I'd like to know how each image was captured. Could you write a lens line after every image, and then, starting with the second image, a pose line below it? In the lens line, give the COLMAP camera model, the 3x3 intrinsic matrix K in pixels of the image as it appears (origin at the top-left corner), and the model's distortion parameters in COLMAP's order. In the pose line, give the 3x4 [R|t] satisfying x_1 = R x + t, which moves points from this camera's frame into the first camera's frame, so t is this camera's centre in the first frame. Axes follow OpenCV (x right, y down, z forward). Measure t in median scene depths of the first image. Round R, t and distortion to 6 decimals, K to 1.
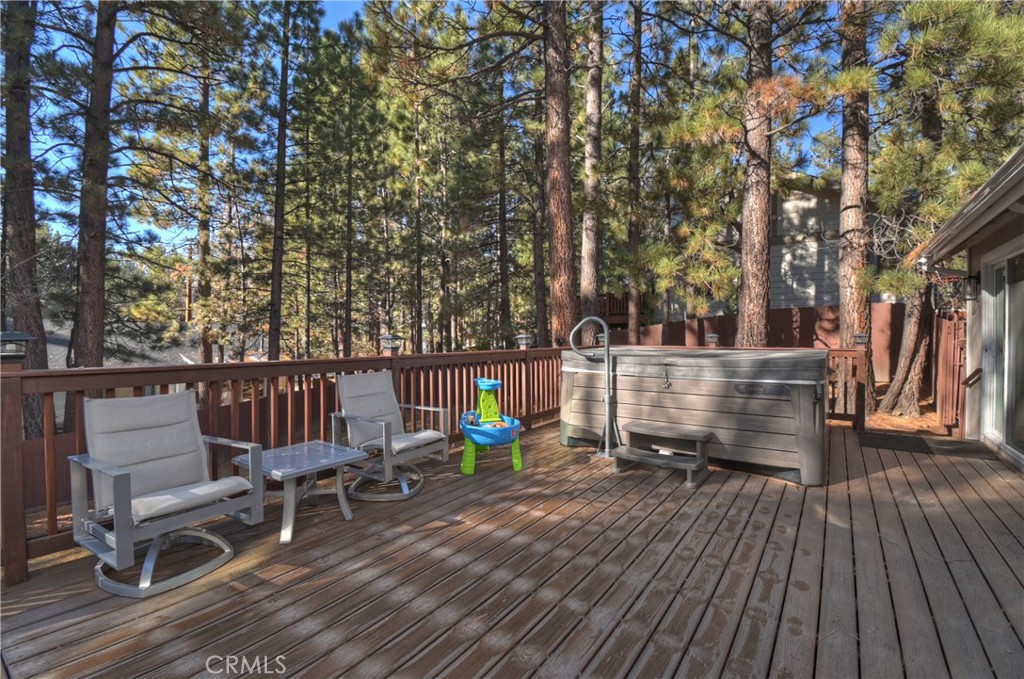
lens RADIAL K [[462.3, 0, 515.2], [0, 462.3, 345.4], [0, 0, 1]] dist [-0.000436, -0.002635]
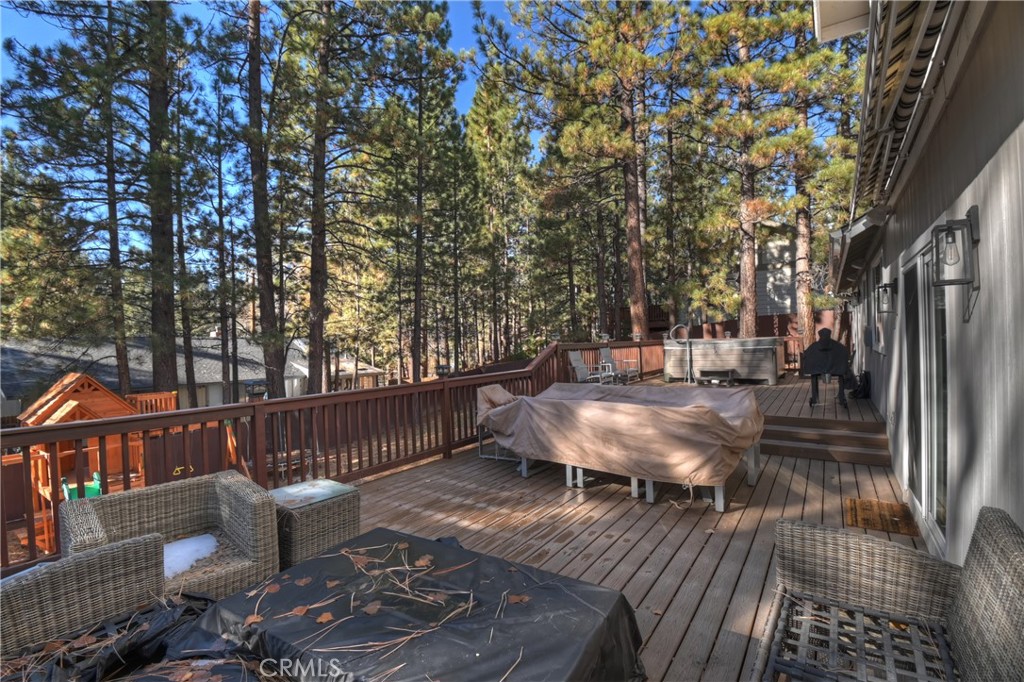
lens RADIAL K [[462.3, 0, 513.9], [0, 462.3, 340.3], [0, 0, 1]] dist [-0.000436, -0.002635]
pose [[0.999676, -0.025308, 0.002605, -0.352625], [0.025364, 0.999393, -0.023893, 0.024396], [-0.001999, 0.023952, 0.999711, -0.691184]]
